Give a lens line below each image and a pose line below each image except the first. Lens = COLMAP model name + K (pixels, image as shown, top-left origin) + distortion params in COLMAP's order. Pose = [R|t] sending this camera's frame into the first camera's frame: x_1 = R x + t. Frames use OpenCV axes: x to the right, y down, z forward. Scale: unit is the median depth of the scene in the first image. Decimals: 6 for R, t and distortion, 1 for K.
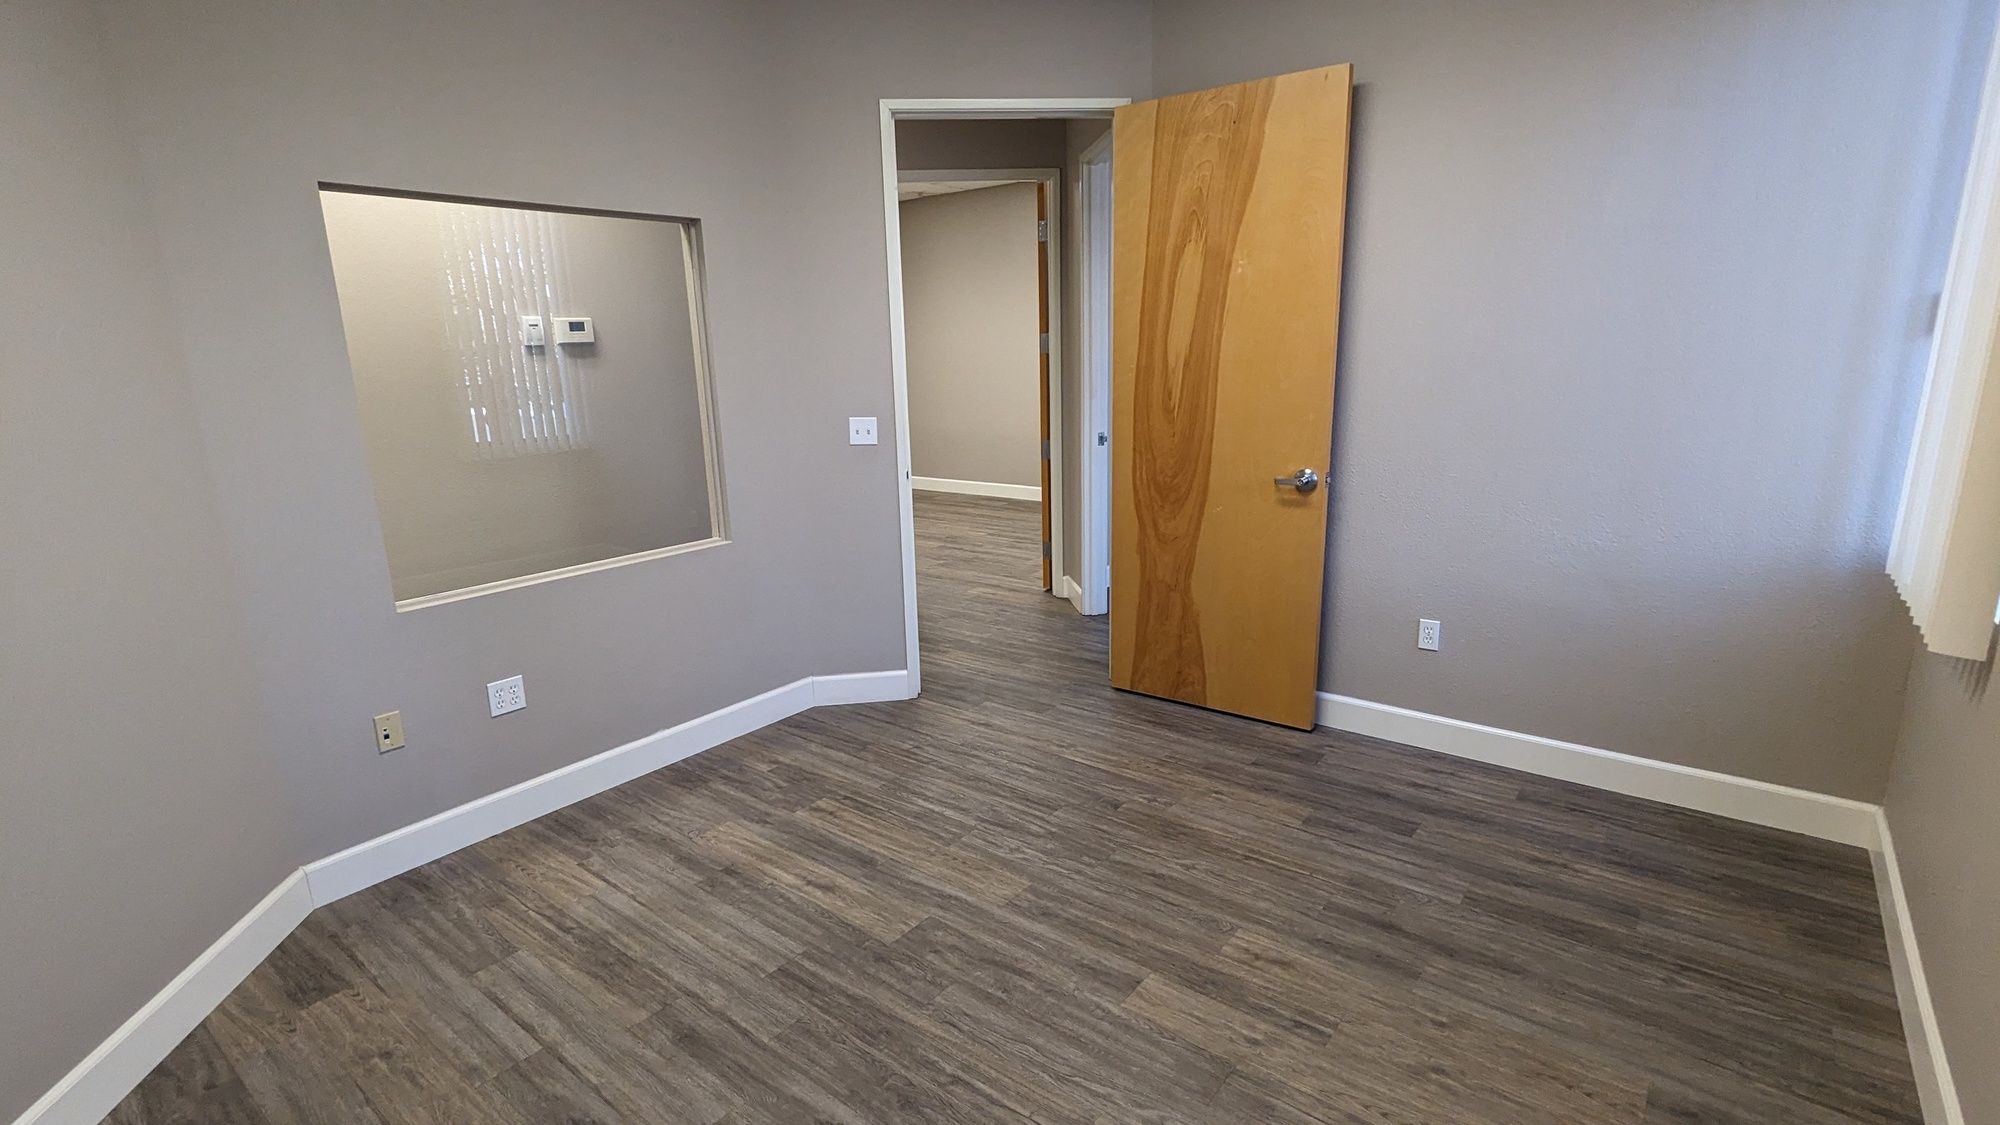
lens RADIAL K [[951.6, 0, 985.4], [0, 951.6, 568.4], [0, 0, 1]] dist [-0.000495, -0.000180]
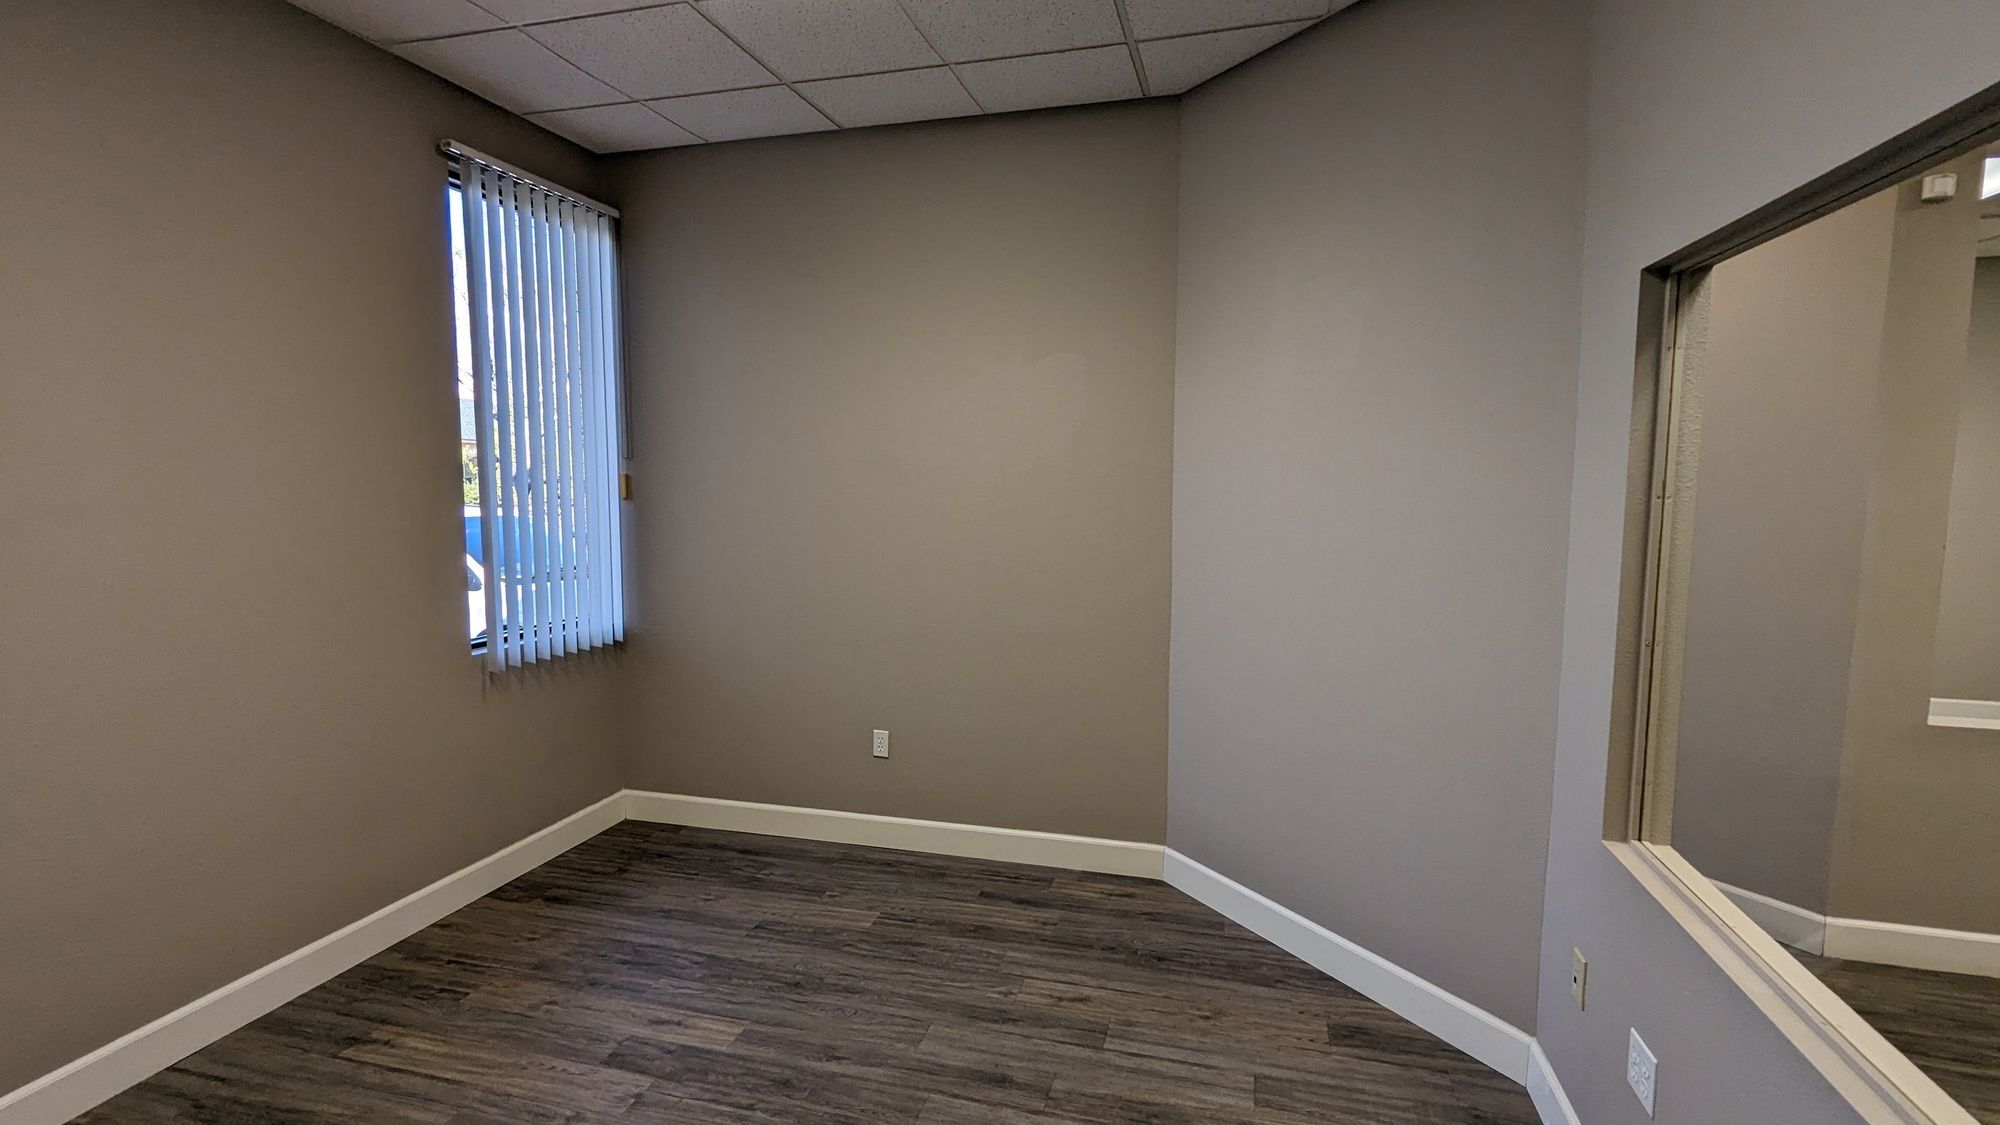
lens RADIAL K [[951.6, 0, 989.3], [0, 951.6, 560.5], [0, 0, 1]] dist [-0.000495, -0.000180]
pose [[-0.920928, 0.058081, -0.385381, 0.104269], [-0.066756, 0.950712, 0.302806, -0.452489], [0.383973, 0.304589, -0.871660, 1.828387]]
